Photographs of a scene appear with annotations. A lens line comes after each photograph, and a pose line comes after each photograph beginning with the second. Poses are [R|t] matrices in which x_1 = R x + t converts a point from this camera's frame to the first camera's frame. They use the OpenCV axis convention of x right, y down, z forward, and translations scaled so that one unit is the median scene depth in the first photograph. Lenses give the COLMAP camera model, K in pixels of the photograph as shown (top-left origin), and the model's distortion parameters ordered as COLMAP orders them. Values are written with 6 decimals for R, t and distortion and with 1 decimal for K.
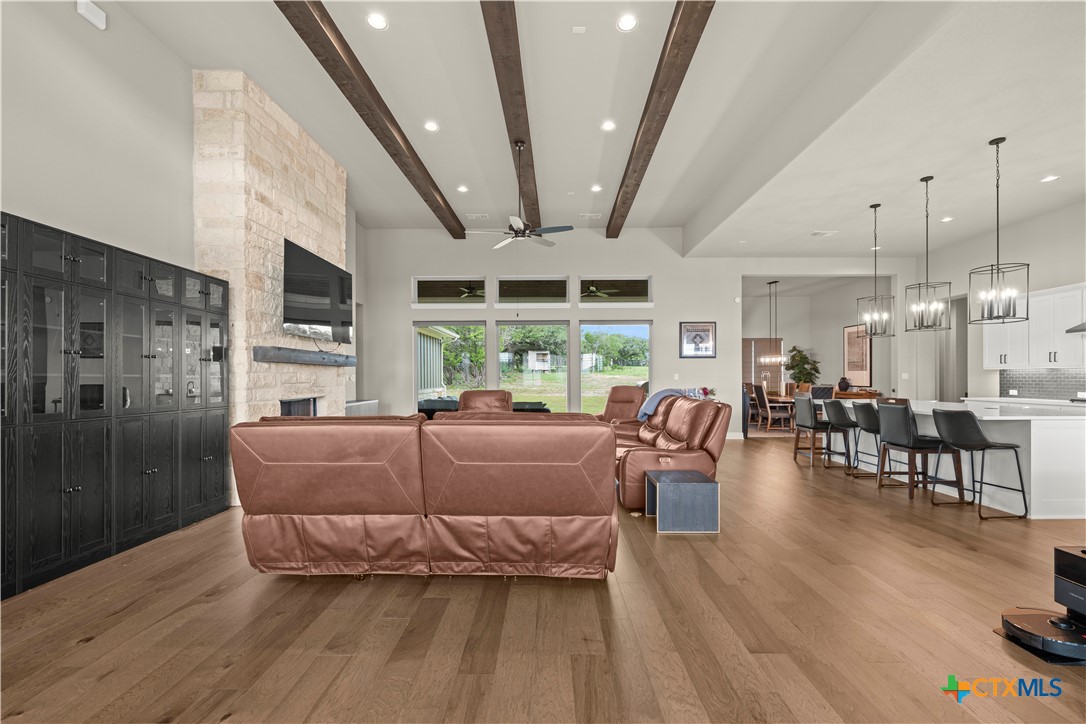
lens RADIAL K [[472.8, 0, 539.9], [0, 472.8, 368.3], [0, 0, 1]] dist [-0.002988, 0.001397]
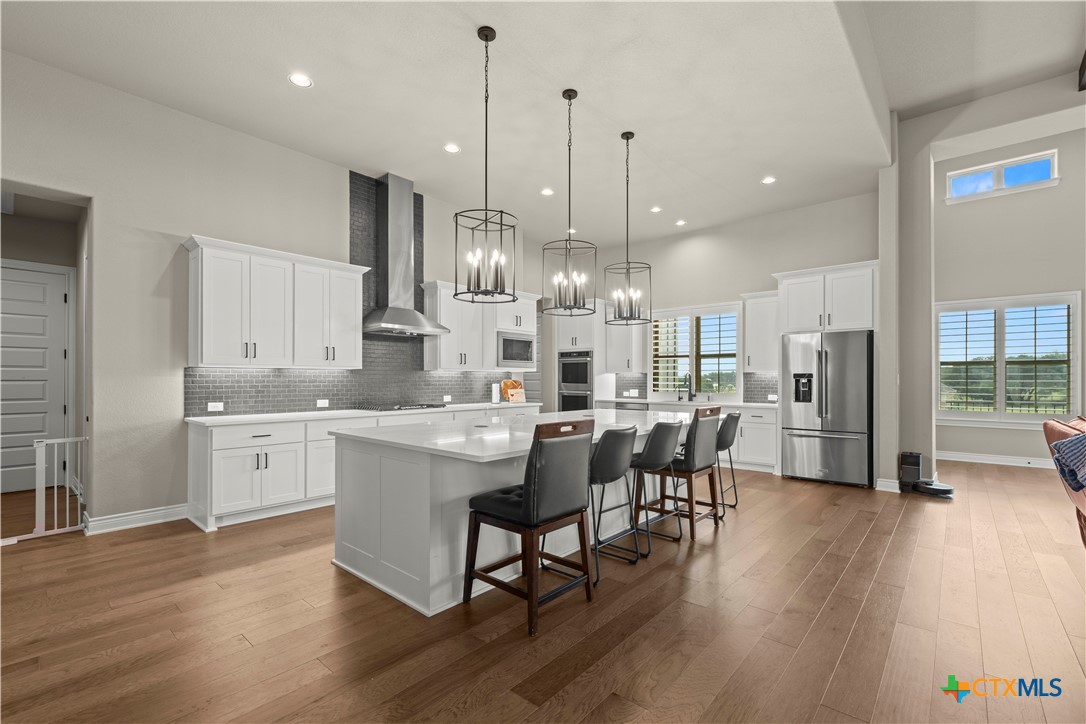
lens RADIAL K [[472.8, 0, 548.0], [0, 472.8, 375.5], [0, 0, 1]] dist [-0.002988, 0.001397]
pose [[-0.772180, 0.008412, 0.635348, 0.306627], [-0.009950, 0.999630, -0.025329, 0.022540], [-0.635326, -0.025880, -0.771810, 1.165542]]
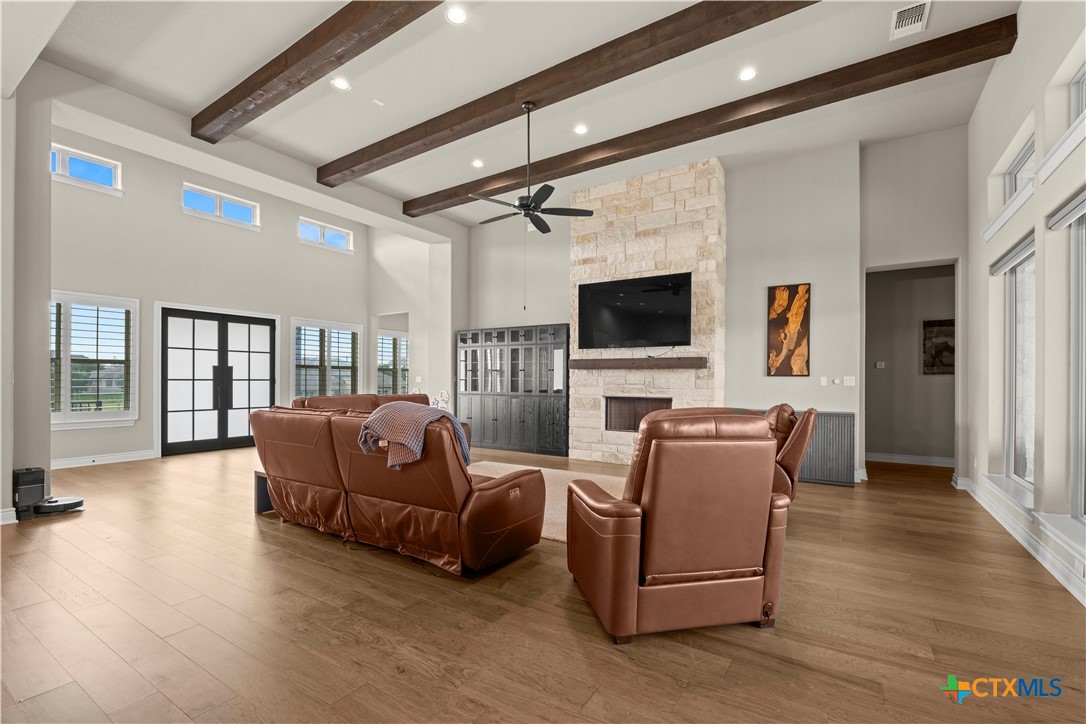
lens RADIAL K [[472.8, 0, 551.8], [0, 472.8, 379.1], [0, 0, 1]] dist [-0.002988, 0.001397]
pose [[-0.509918, 0.002303, -0.860220, 0.494806], [0.014534, 0.999877, -0.005939, 0.018298], [0.860100, -0.015531, -0.509889, 1.111242]]
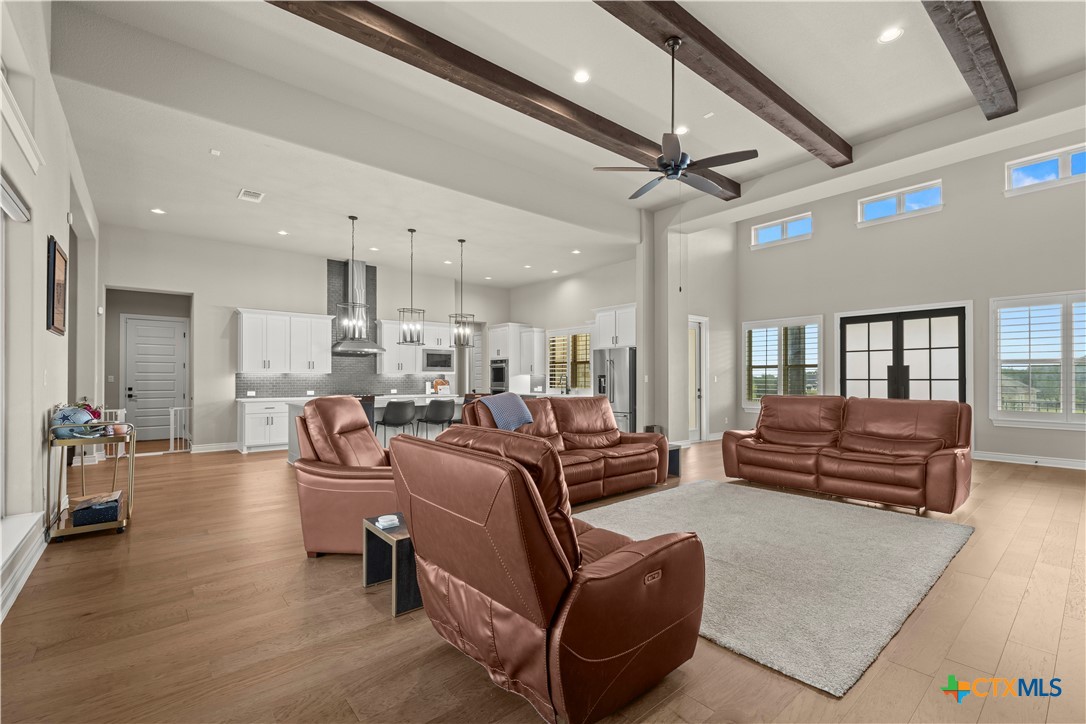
lens RADIAL K [[472.8, 0, 549.2], [0, 472.8, 373.1], [0, 0, 1]] dist [-0.002988, 0.001397]
pose [[-0.671414, 0.015260, 0.740925, -0.305038], [-0.010506, 0.999491, -0.030107, 0.028128], [-0.741008, -0.027998, -0.670912, 1.204702]]
